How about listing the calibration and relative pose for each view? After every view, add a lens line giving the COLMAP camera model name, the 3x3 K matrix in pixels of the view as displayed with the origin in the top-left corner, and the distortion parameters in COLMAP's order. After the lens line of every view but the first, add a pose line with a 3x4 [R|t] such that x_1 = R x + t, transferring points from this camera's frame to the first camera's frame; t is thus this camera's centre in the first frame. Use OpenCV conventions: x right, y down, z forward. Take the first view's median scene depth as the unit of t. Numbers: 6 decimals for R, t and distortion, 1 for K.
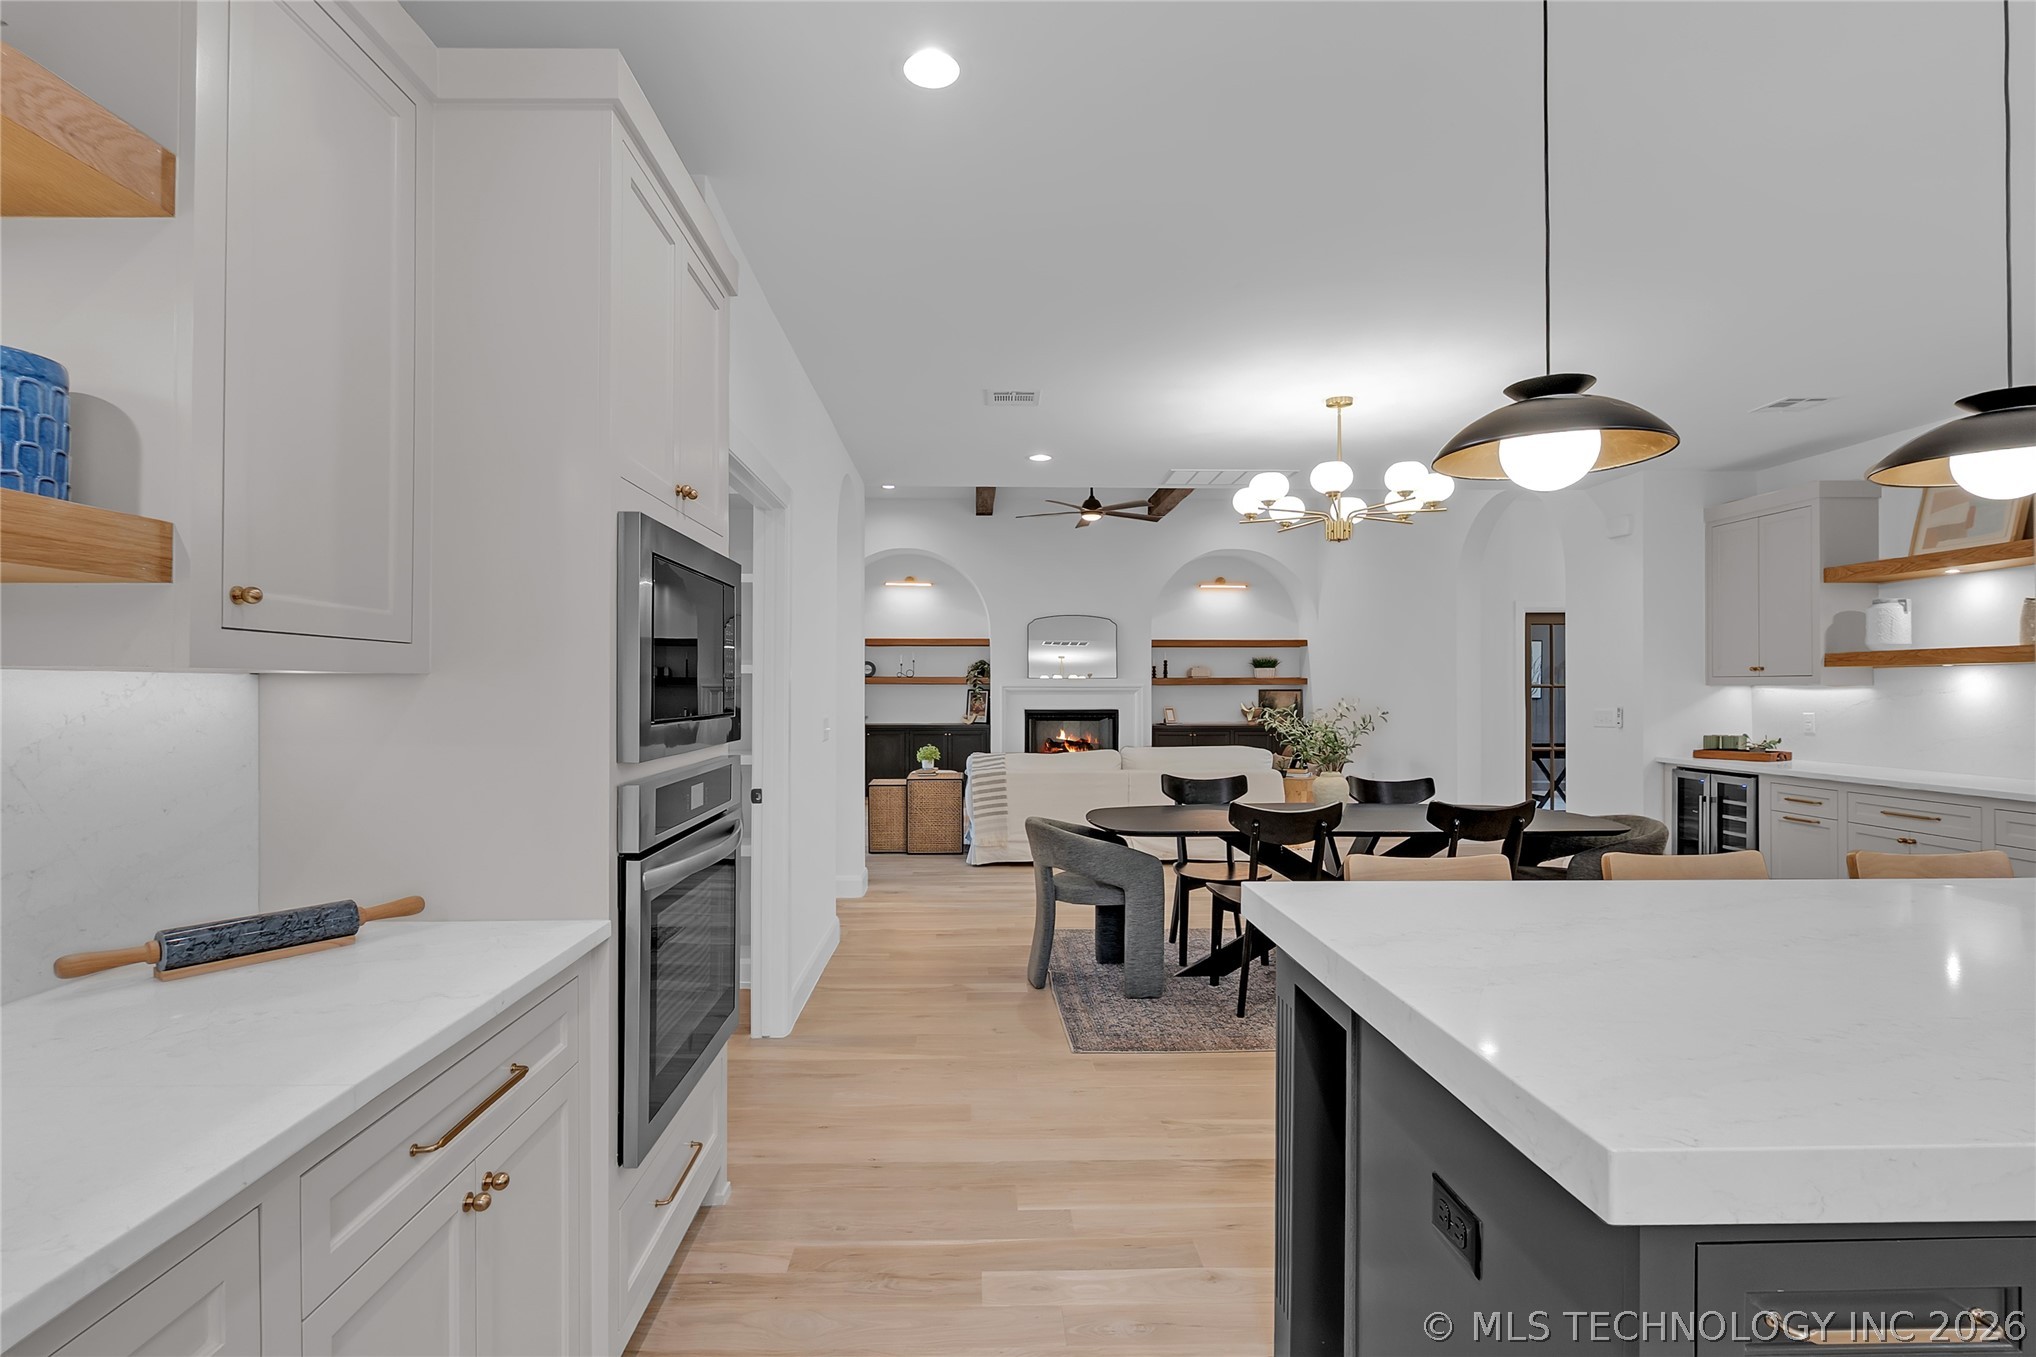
lens RADIAL K [[941.4, 0, 979.4], [0, 941.4, 693.3], [0, 0, 1]] dist [-0.013518, 0.003007]
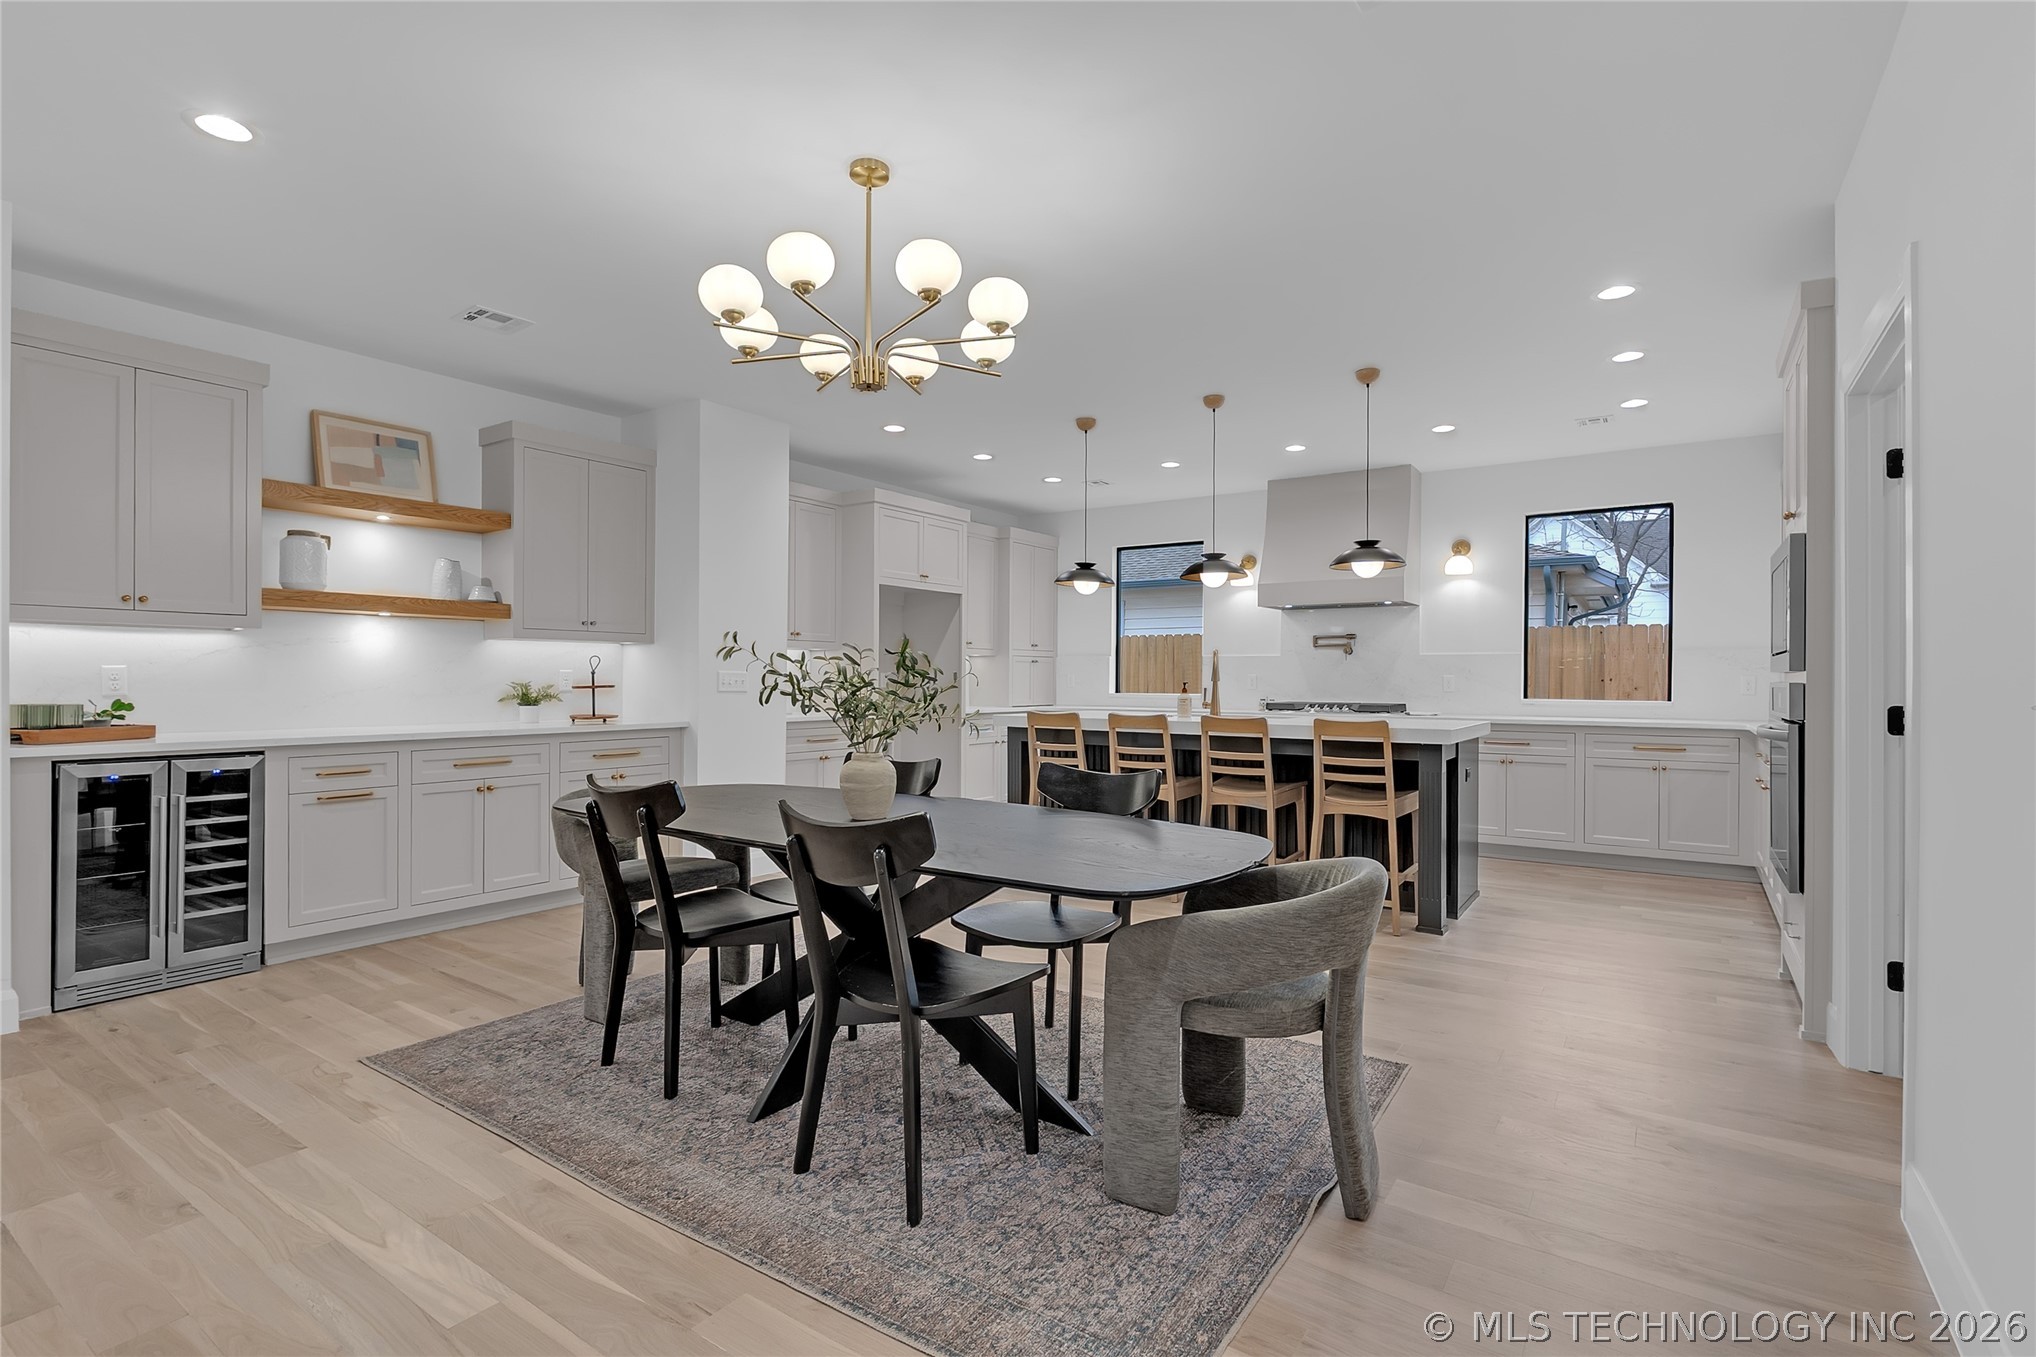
lens RADIAL K [[941.4, 0, 996.0], [0, 941.4, 685.9], [0, 0, 1]] dist [-0.013518, 0.003007]
pose [[-0.810385, -0.006352, 0.585864, -0.028745], [-0.000954, 0.999954, 0.009521, 0.012720], [-0.585897, 0.007156, -0.810354, 0.544988]]
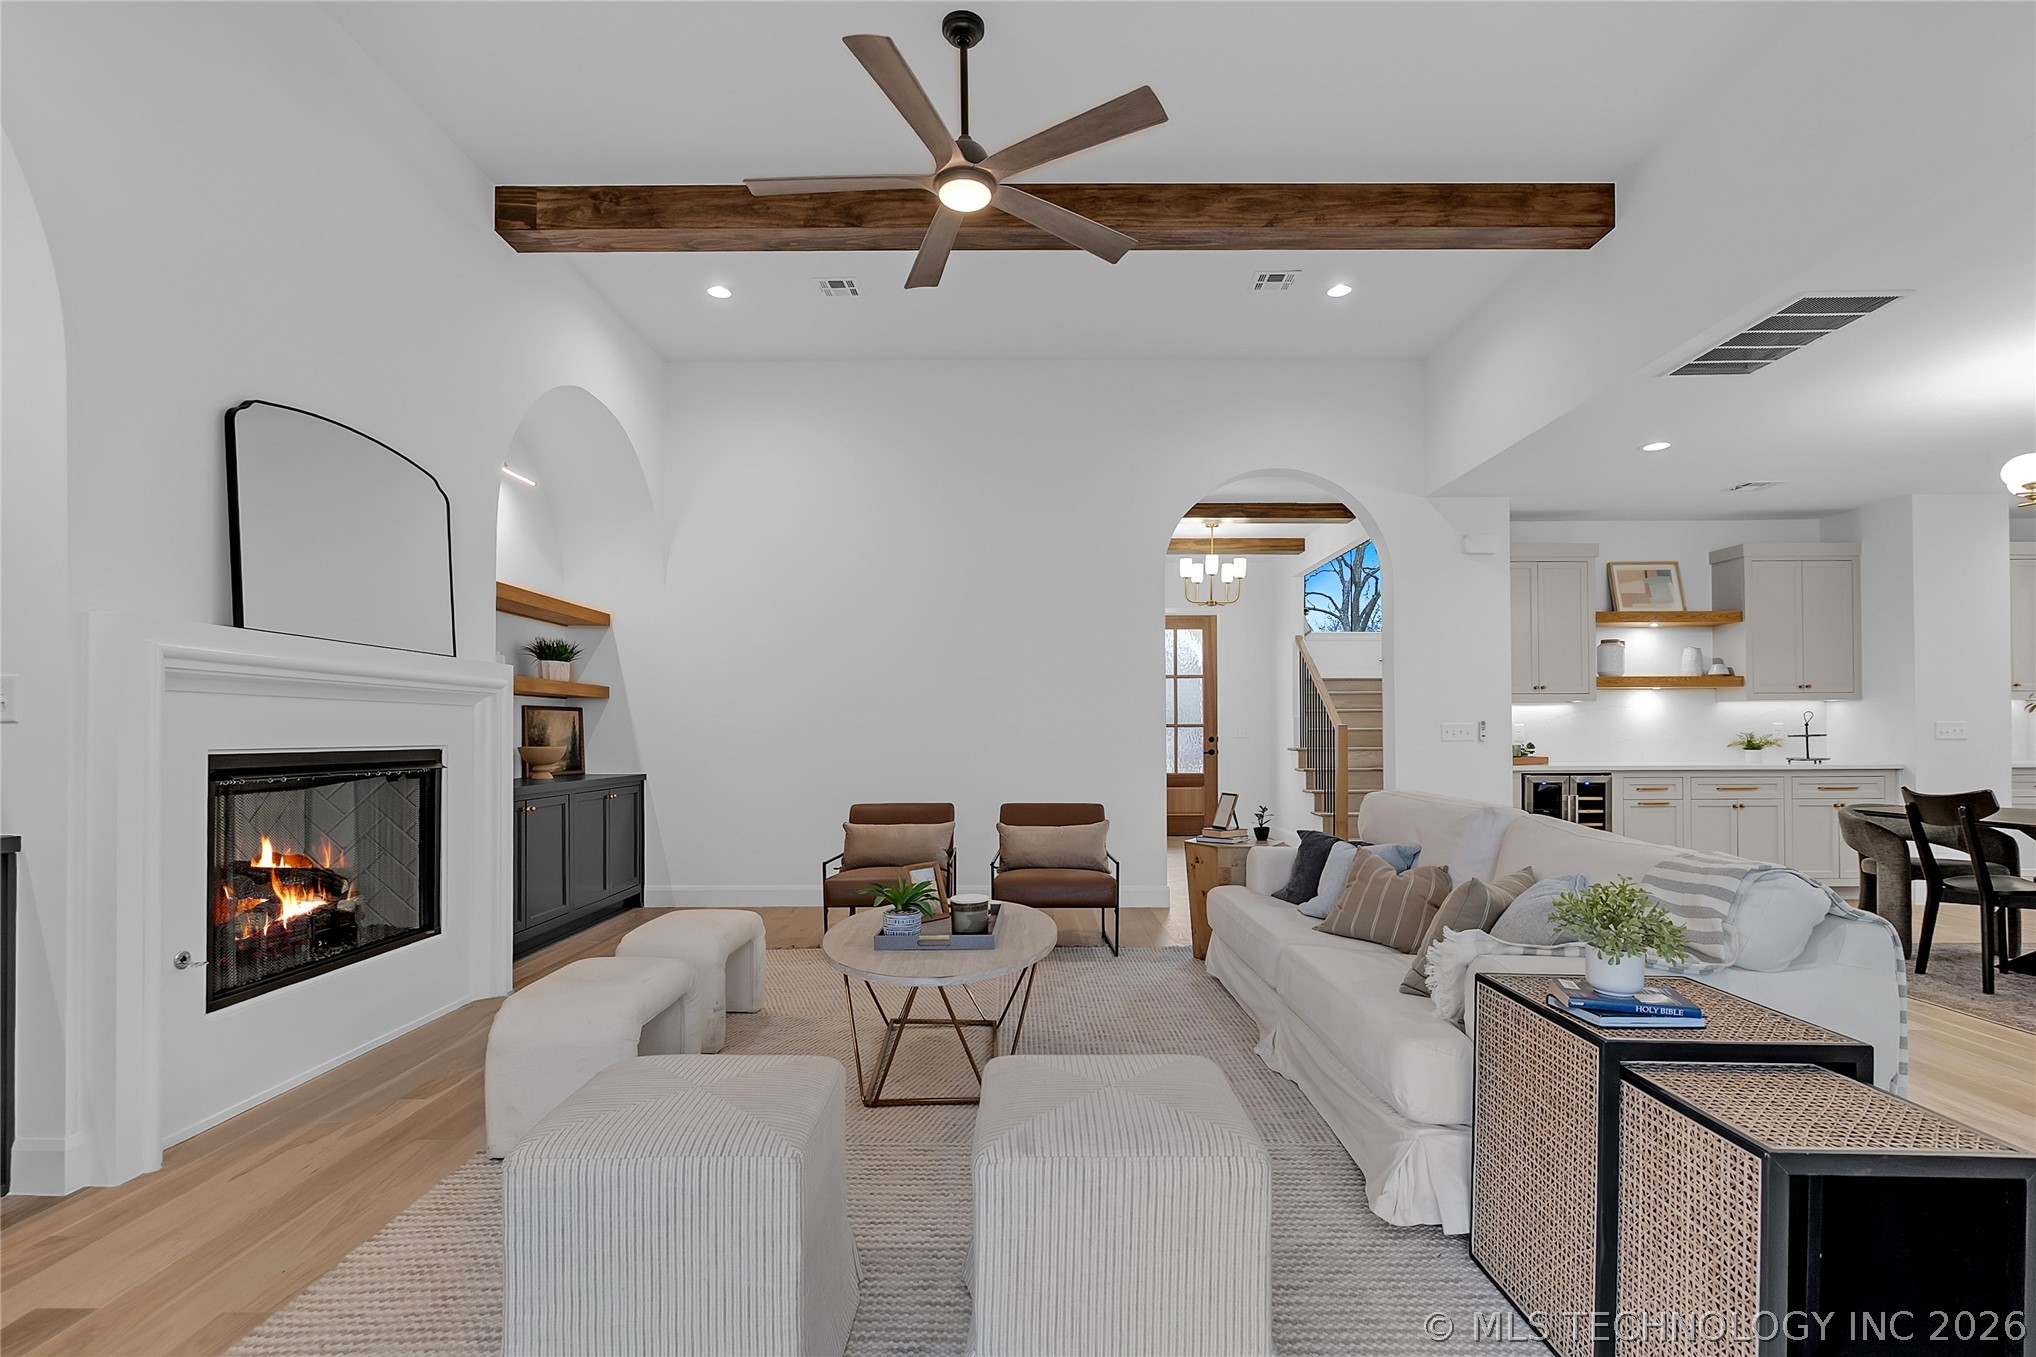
lens RADIAL K [[941.4, 0, 1024.8], [0, 941.4, 726.6], [0, 0, 1]] dist [-0.013518, 0.003007]
pose [[0.009457, 0.010570, 0.999899, -0.183705], [0.008491, 0.999907, -0.010651, 0.014110], [-0.999919, 0.008591, 0.009367, 0.763247]]
